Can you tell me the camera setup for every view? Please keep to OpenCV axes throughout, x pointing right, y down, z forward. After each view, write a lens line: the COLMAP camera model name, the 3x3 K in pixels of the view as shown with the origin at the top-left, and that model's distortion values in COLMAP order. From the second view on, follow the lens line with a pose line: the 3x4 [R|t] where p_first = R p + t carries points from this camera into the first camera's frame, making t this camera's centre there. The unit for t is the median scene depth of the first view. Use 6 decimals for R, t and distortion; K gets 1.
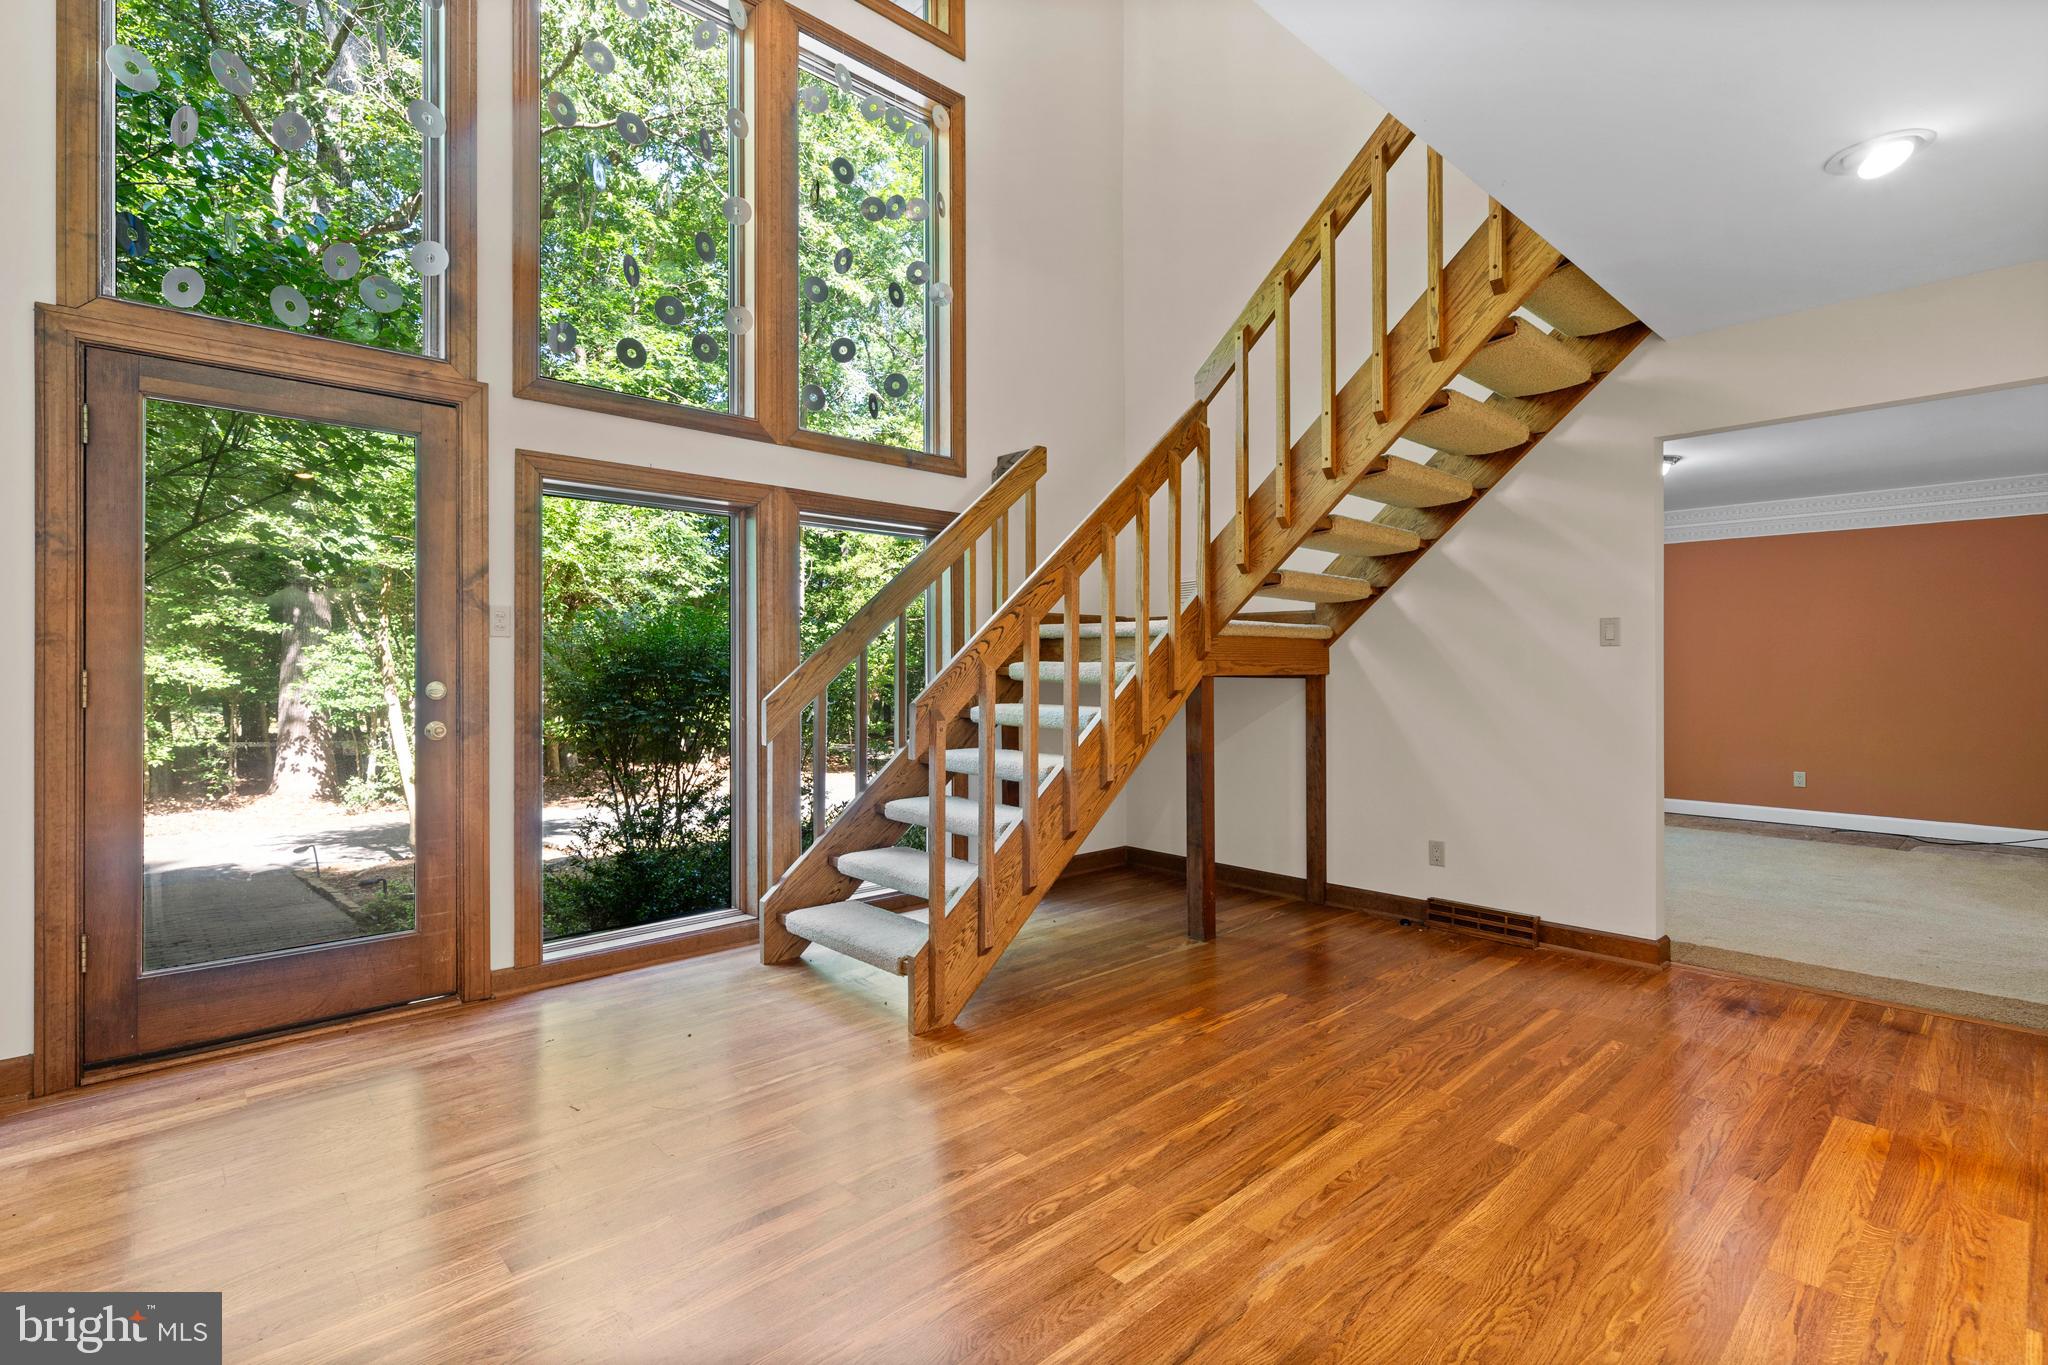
lens RADIAL K [[911.3, 0, 1017.3], [0, 911.3, 673.7], [0, 0, 1]] dist [0.002428, 0.000425]
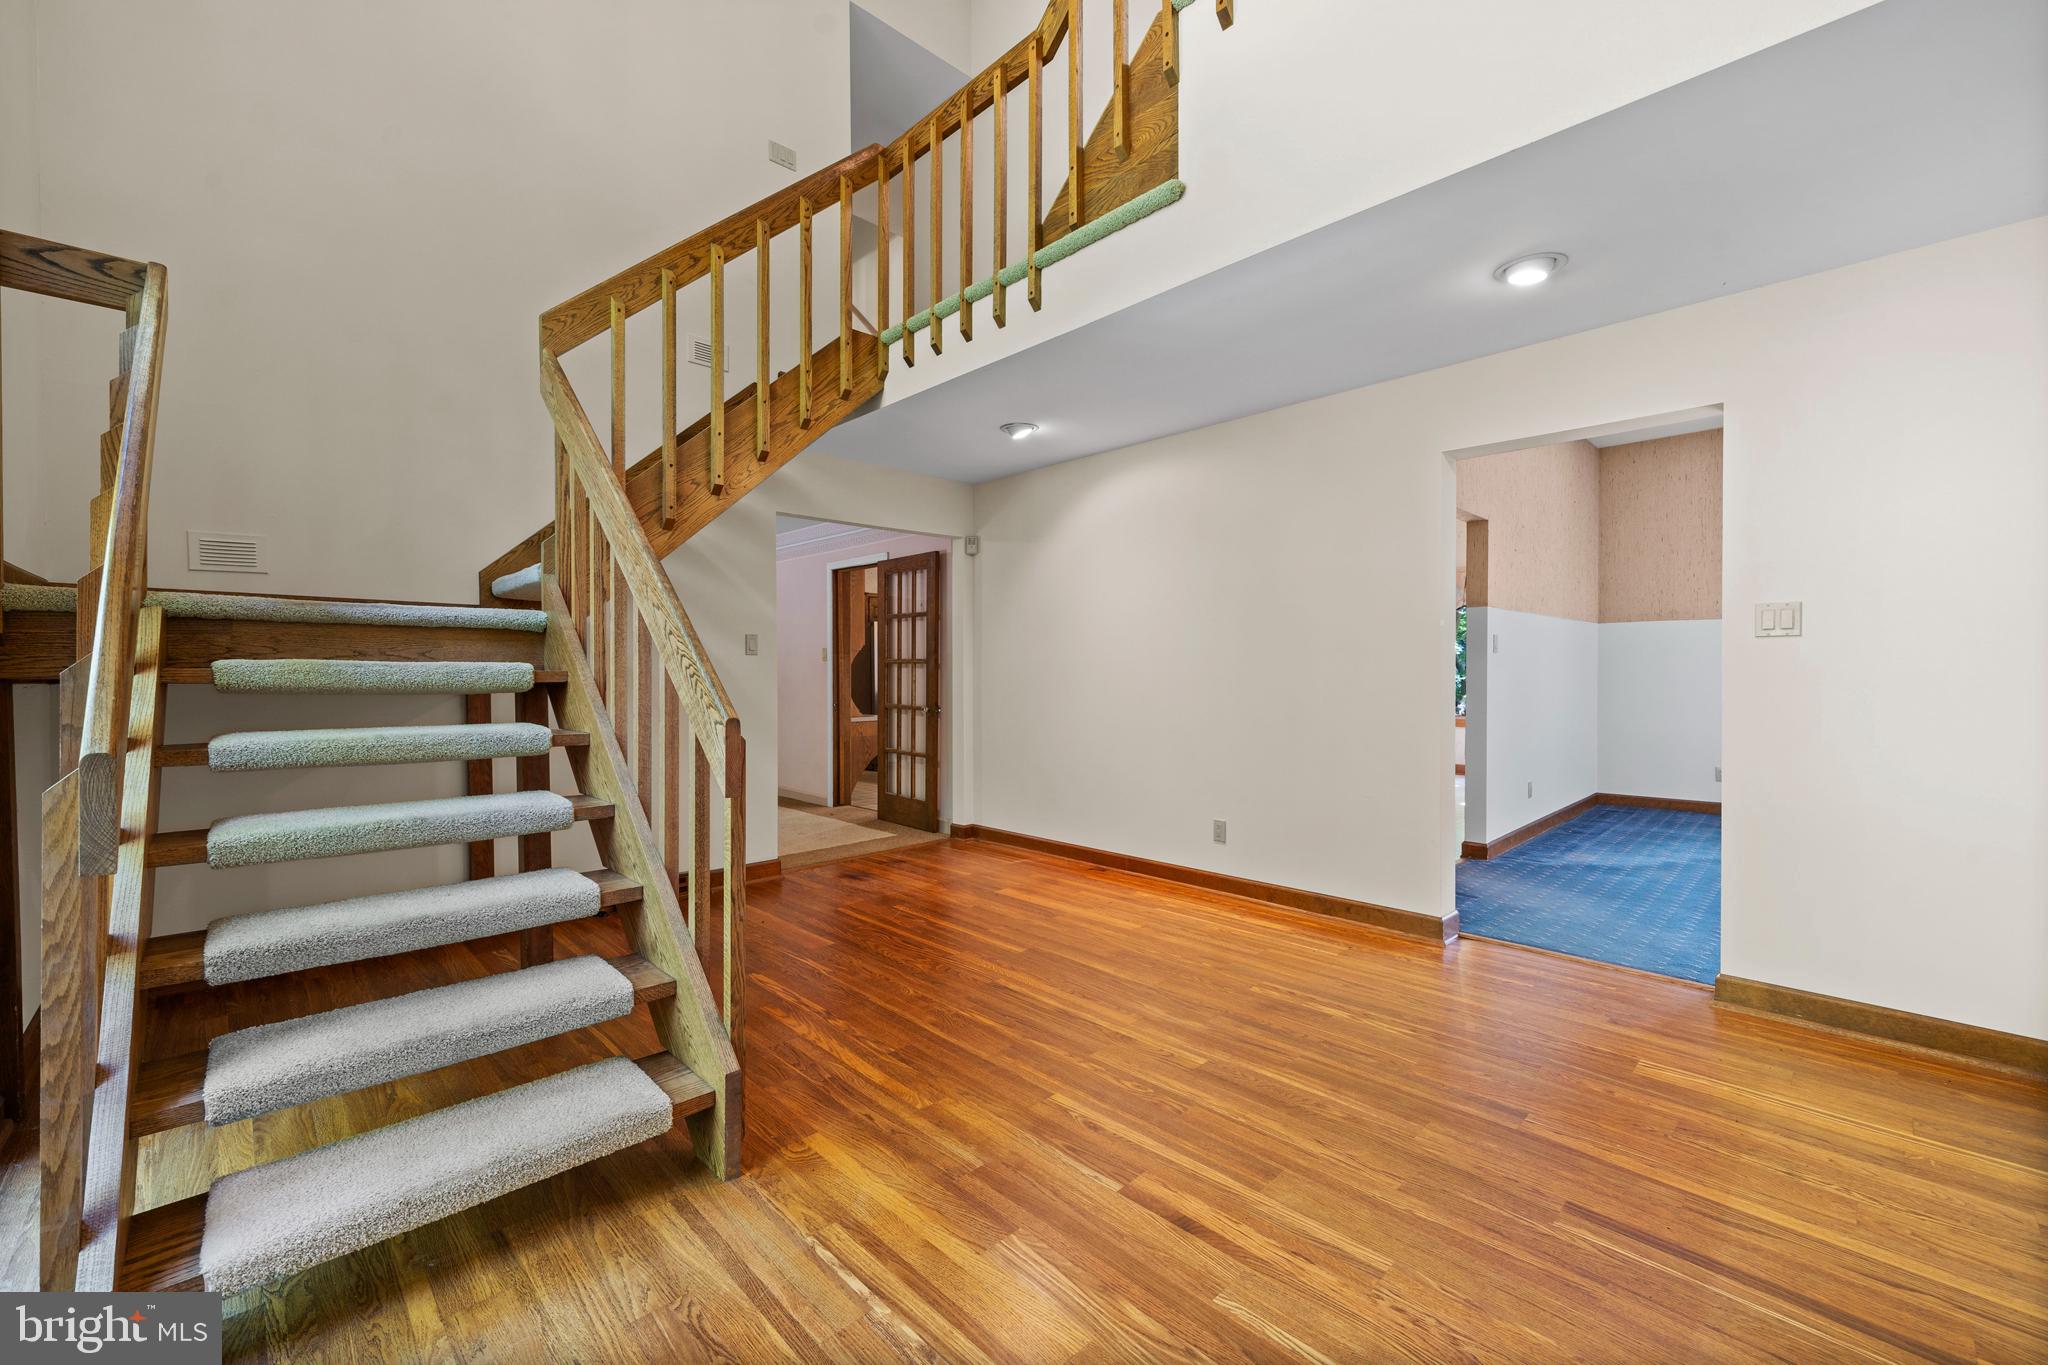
lens RADIAL K [[829.4, 0, 1023.9], [0, 829.4, 673.6], [0, 0, 1]] dist [0.002848, 0.000034]
pose [[-0.023991, 0.004384, 0.999703, -0.839081], [-0.000627, 0.999990, -0.004401, 0.008816], [-0.999712, -0.000732, -0.023988, 0.872546]]
